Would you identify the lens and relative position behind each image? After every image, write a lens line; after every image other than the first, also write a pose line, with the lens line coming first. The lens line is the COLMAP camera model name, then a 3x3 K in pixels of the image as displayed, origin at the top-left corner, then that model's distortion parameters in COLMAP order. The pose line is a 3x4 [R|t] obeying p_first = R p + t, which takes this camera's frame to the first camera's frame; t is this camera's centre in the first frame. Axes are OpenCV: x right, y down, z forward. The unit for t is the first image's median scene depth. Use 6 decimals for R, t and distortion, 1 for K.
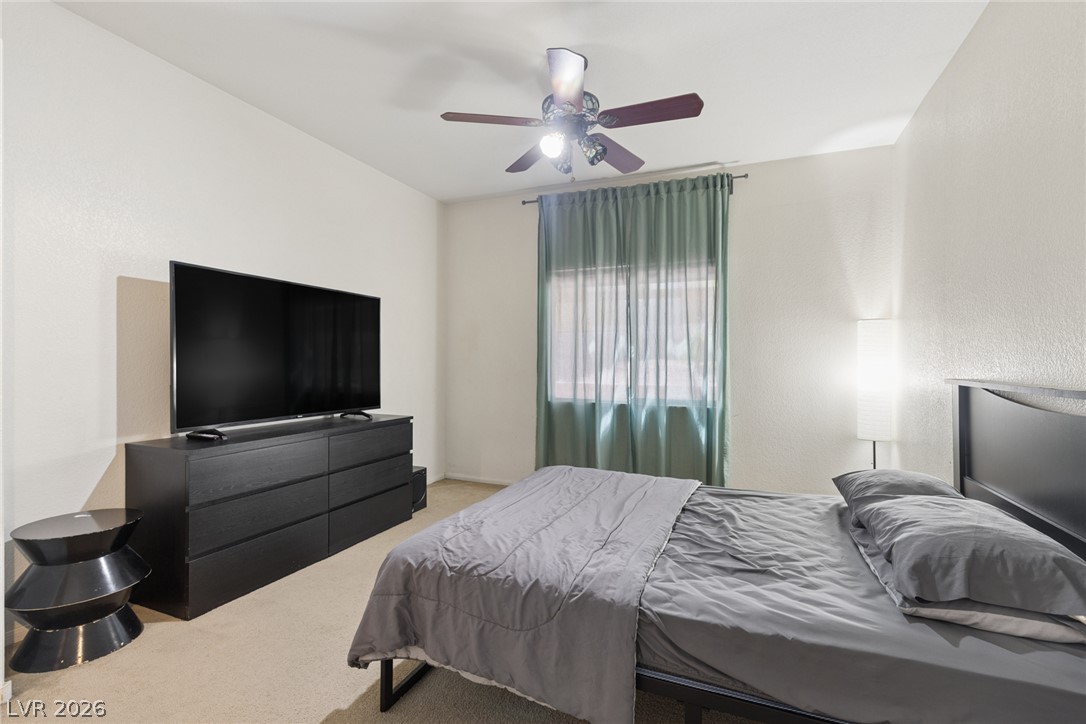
lens RADIAL K [[491.0, 0, 539.2], [0, 491.0, 362.0], [0, 0, 1]] dist [0.003163, -0.001678]
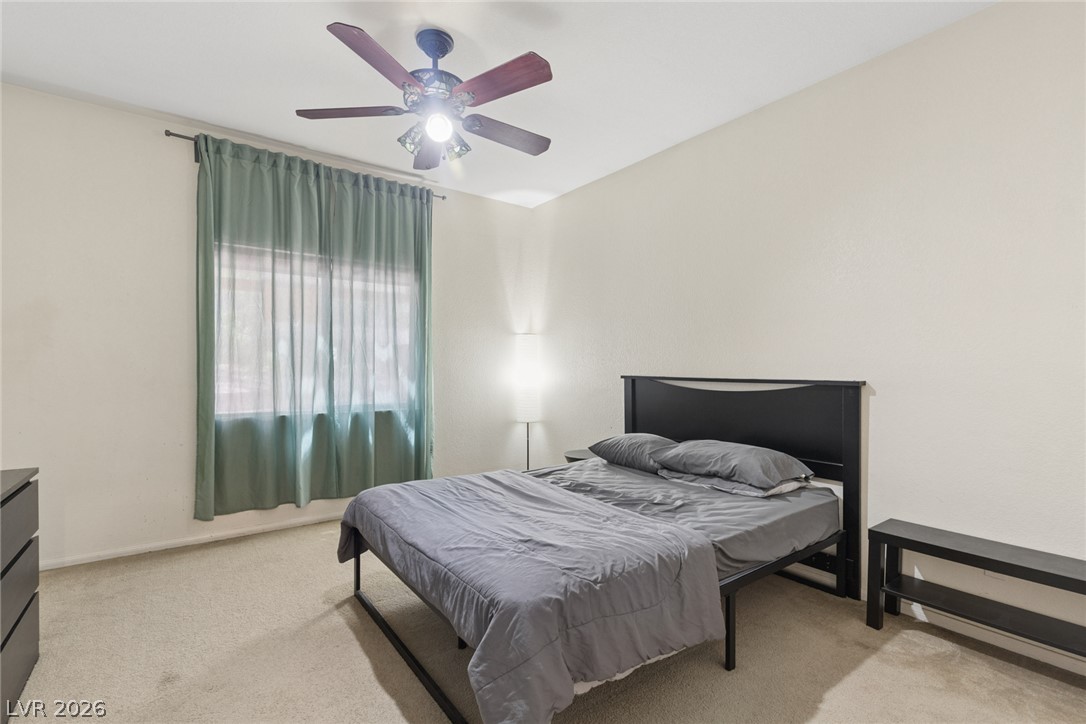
lens RADIAL K [[491.0, 0, 548.9], [0, 491.0, 369.5], [0, 0, 1]] dist [0.003163, -0.001678]
pose [[0.510163, -0.010937, 0.860008, -0.395506], [0.001384, 0.999928, 0.011896, -0.004006], [-0.860077, -0.004879, 0.510141, 0.219034]]
